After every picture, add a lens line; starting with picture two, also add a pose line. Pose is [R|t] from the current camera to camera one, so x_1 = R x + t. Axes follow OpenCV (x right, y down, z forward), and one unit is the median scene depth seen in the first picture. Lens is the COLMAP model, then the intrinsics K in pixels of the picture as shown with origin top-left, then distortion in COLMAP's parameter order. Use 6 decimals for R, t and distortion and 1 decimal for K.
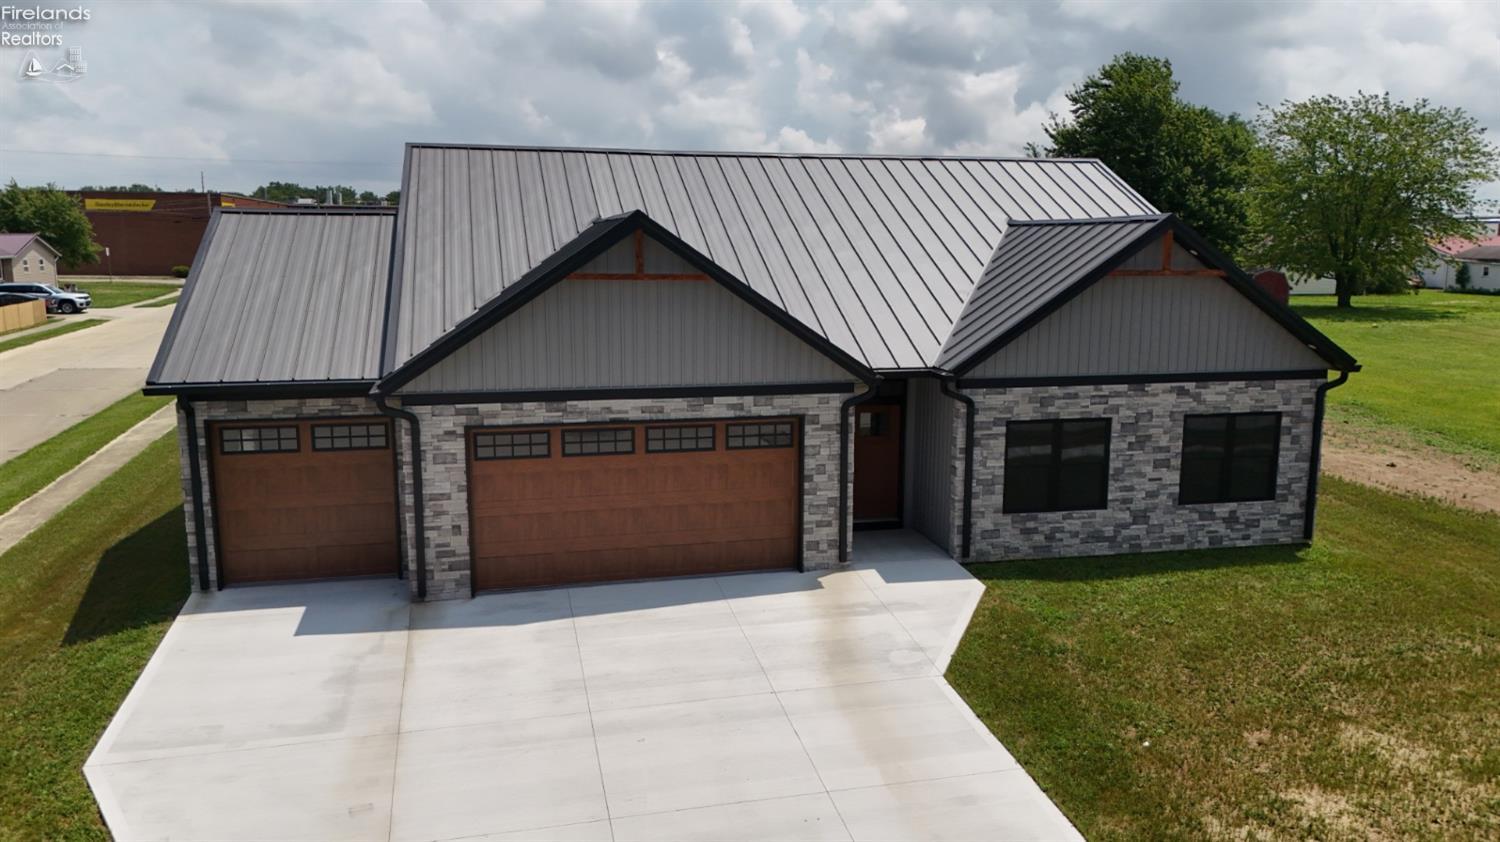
lens RADIAL K [[1118.5, 0, 753.5], [0, 1118.5, 417.5], [0, 0, 1]] dist [0.068833, -0.072820]
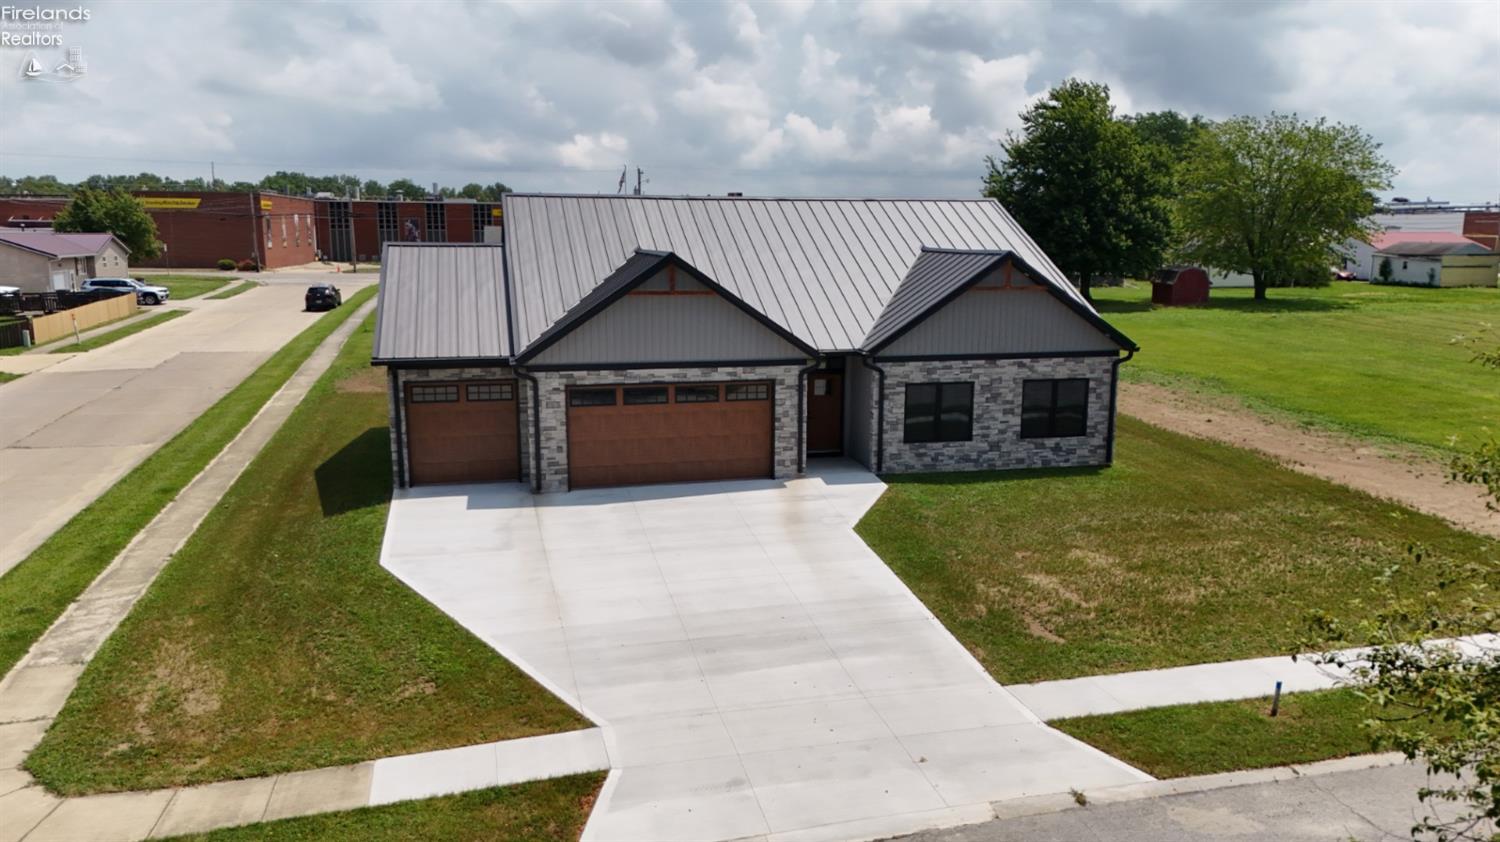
lens RADIAL K [[1118.5, 0, 752.2], [0, 1118.5, 425.7], [0, 0, 1]] dist [0.068833, -0.072820]
pose [[1.000000, -0.000677, 0.000684, 0.011382], [0.000663, 0.999806, 0.019689, 0.030351], [-0.000697, -0.019689, 0.999806, -0.542019]]
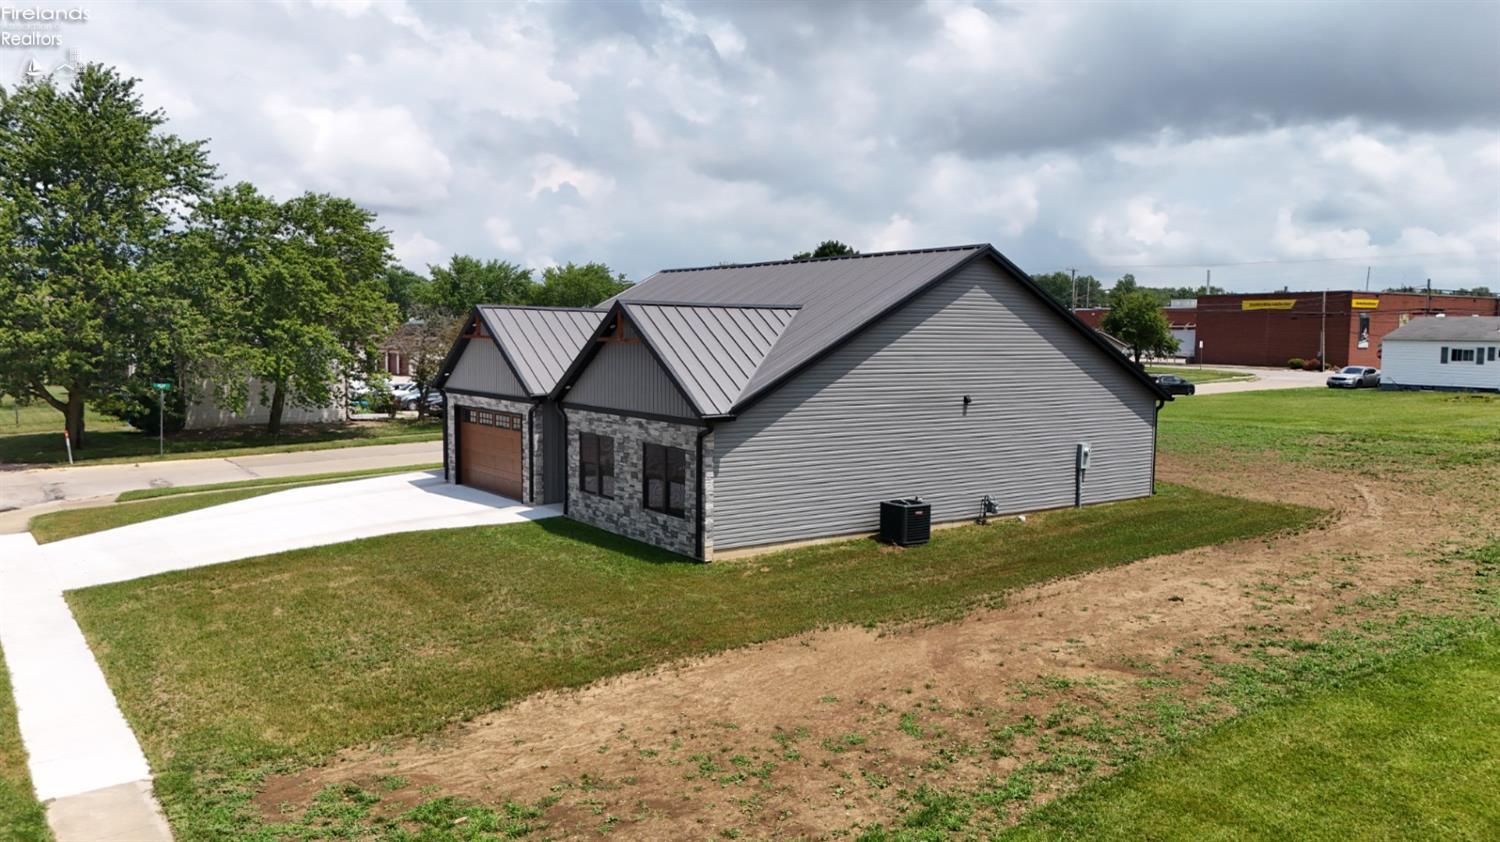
lens RADIAL K [[1118.5, 0, 749.6], [0, 1118.5, 421.8], [0, 0, 1]] dist [0.068833, -0.072820]
pose [[0.376216, 0.073981, -0.923573, 1.733985], [-0.151365, 0.988323, 0.017510, -0.072625], [0.914084, 0.133209, 0.383021, 0.599811]]
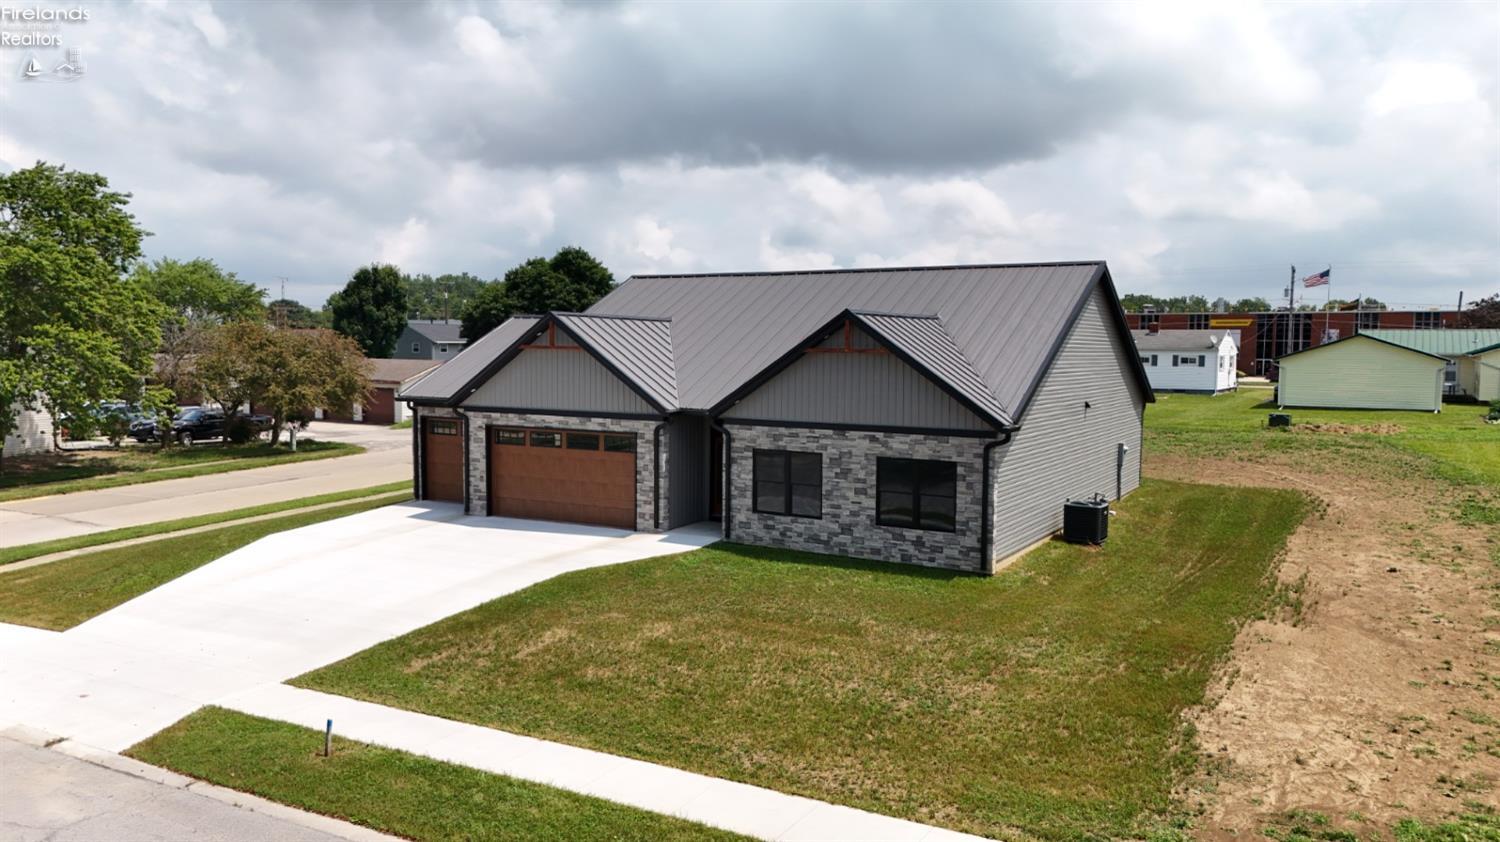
lens RADIAL K [[1118.5, 0, 749.5], [0, 1118.5, 406.8], [0, 0, 1]] dist [0.068833, -0.072820]
pose [[0.724563, 0.041594, -0.687952, 1.207156], [-0.114408, 0.991587, -0.060544, 0.037646], [0.679646, 0.122575, 0.723226, -0.074351]]
